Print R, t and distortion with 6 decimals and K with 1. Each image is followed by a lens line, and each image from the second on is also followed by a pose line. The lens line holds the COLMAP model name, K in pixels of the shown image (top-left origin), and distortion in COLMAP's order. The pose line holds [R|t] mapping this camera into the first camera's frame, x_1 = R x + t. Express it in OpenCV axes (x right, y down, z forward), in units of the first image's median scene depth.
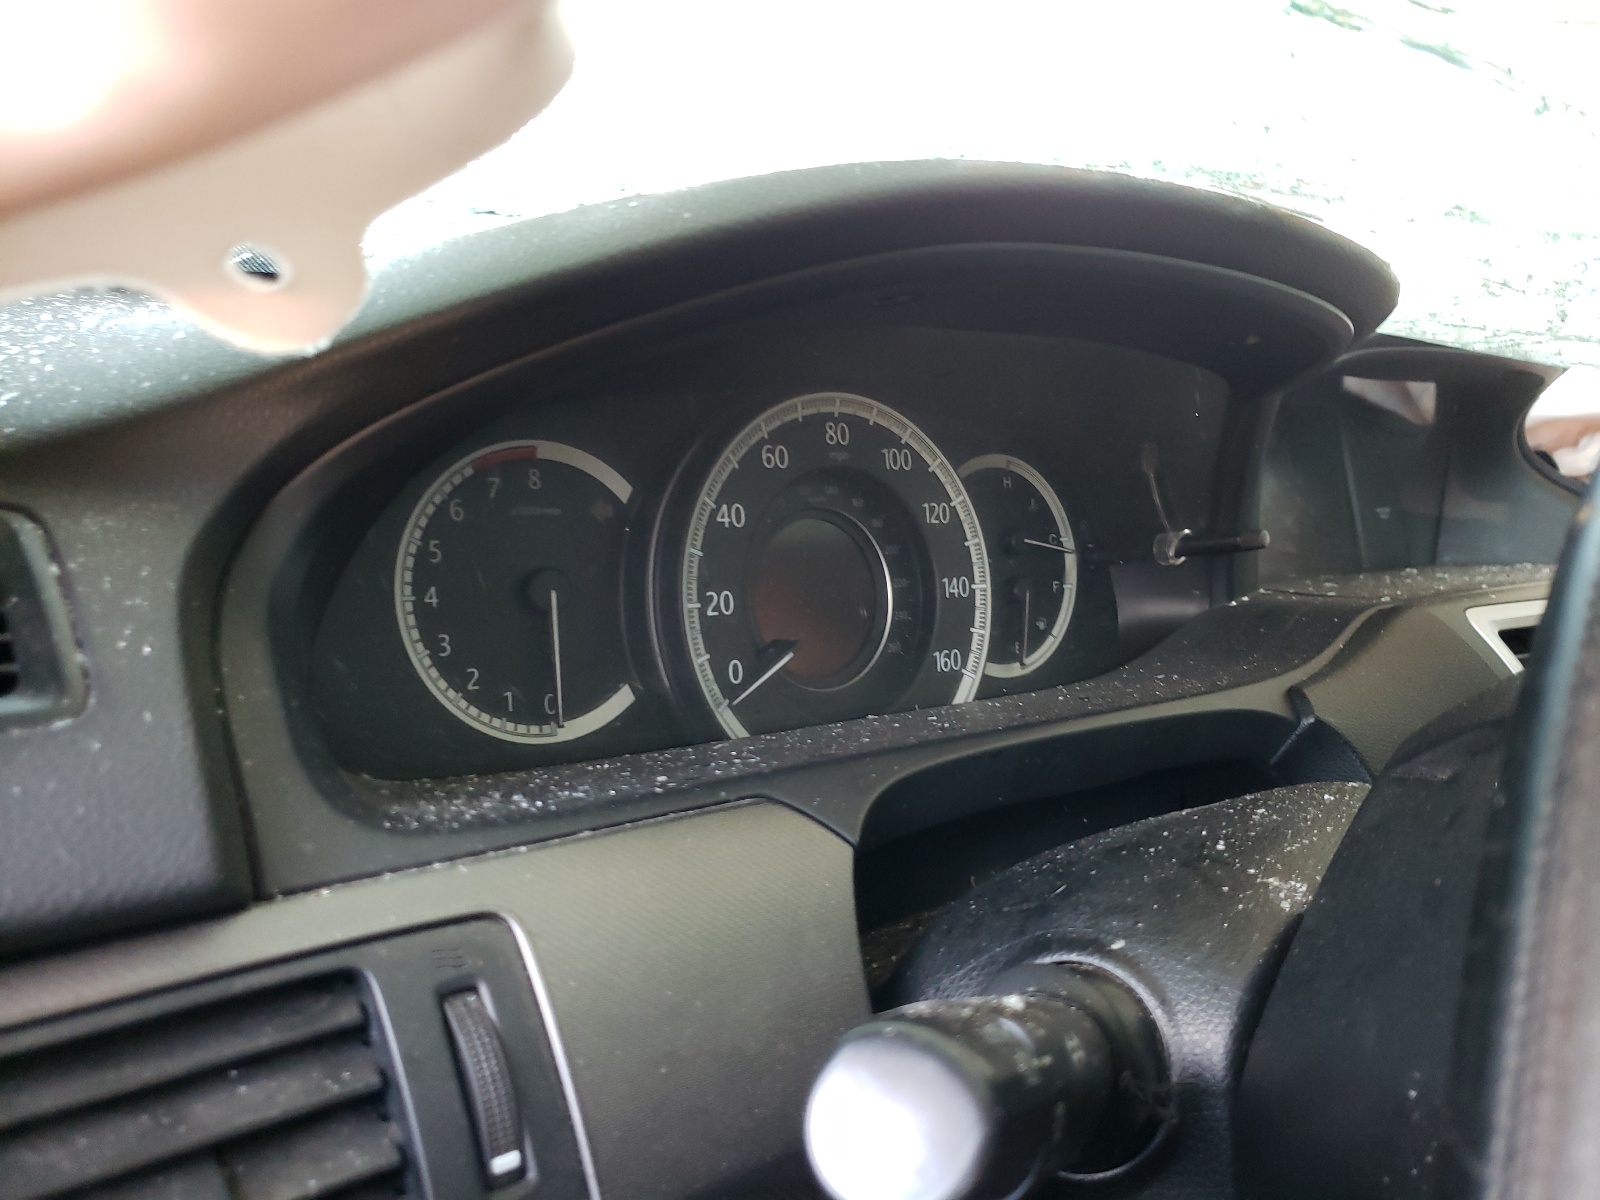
lens RADIAL K [[1229.2, 0, 821.7], [0, 1229.2, 595.4], [0, 0, 1]] dist [0.000505, 0.002307]
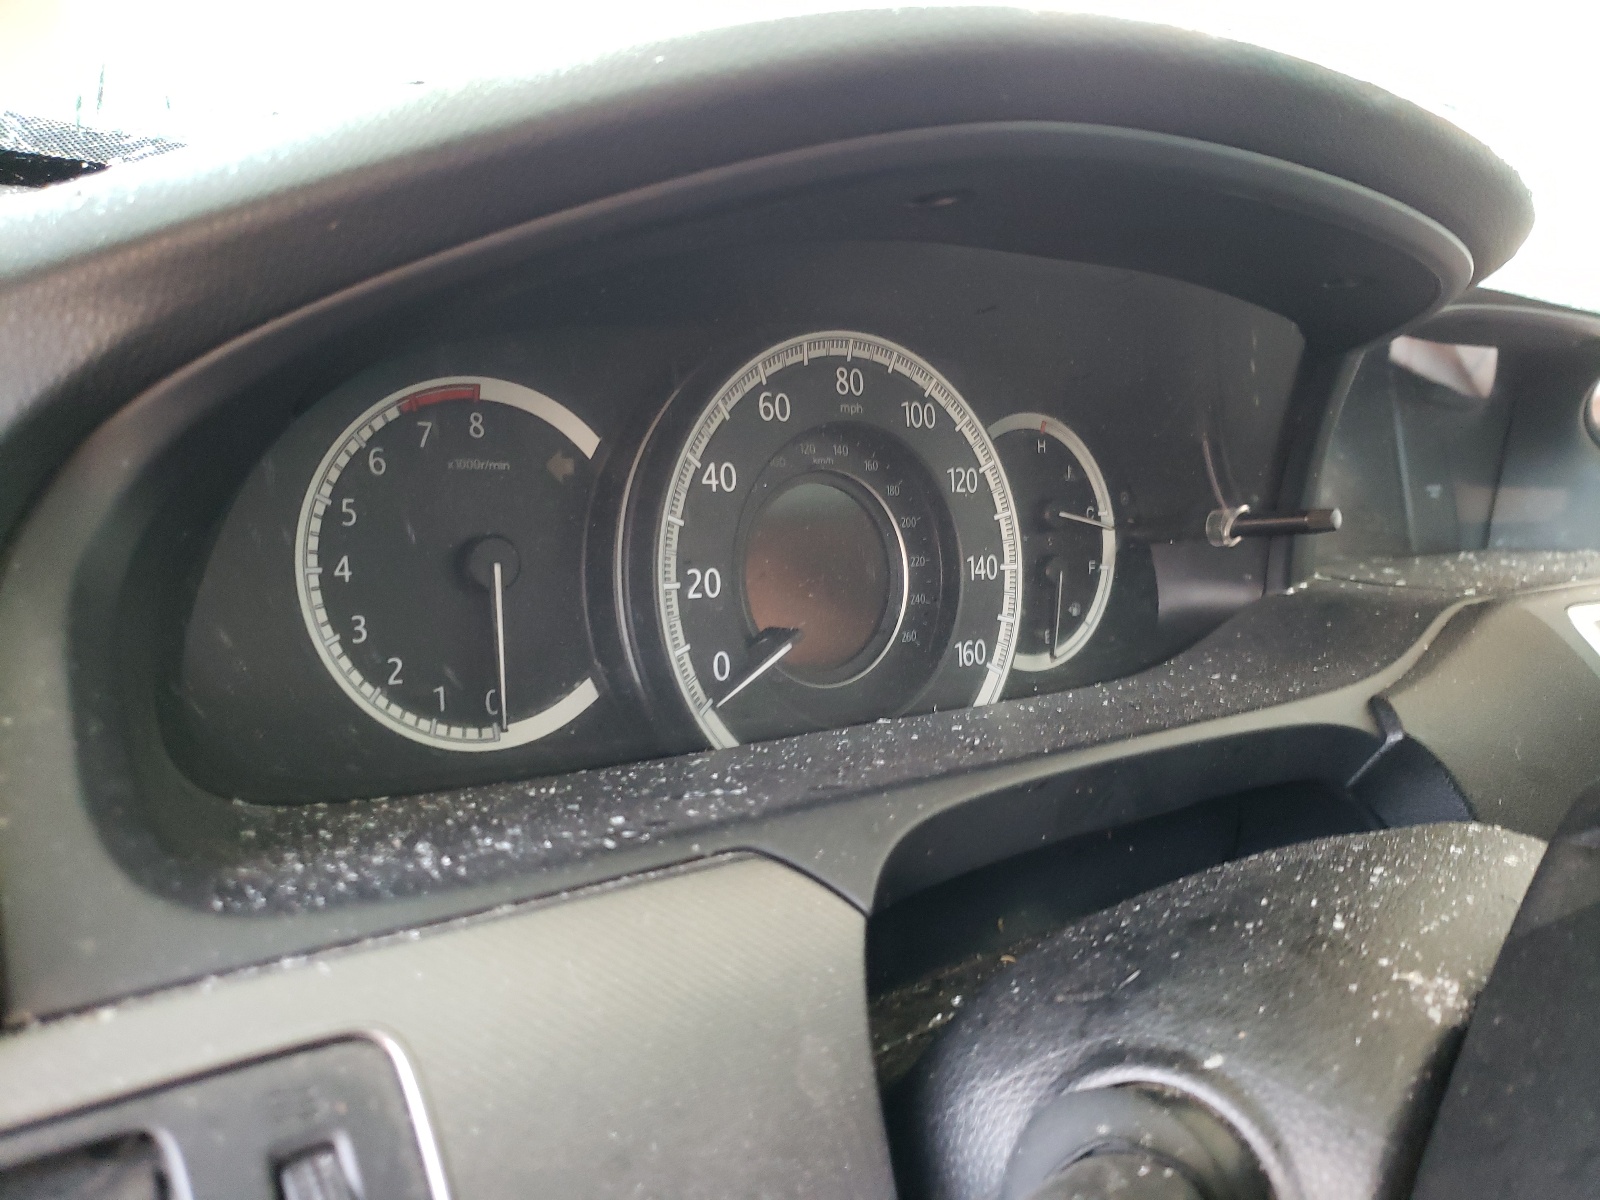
lens RADIAL K [[1205.9, 0, 857.6], [0, 1205.9, 604.6], [0, 0, 1]] dist [-0.003070, -0.007406]
pose [[0.999147, 0.023165, 0.034180, -0.007358], [-0.024571, 0.998845, 0.041280, -0.016174], [-0.033184, -0.042084, 0.998563, 0.198798]]
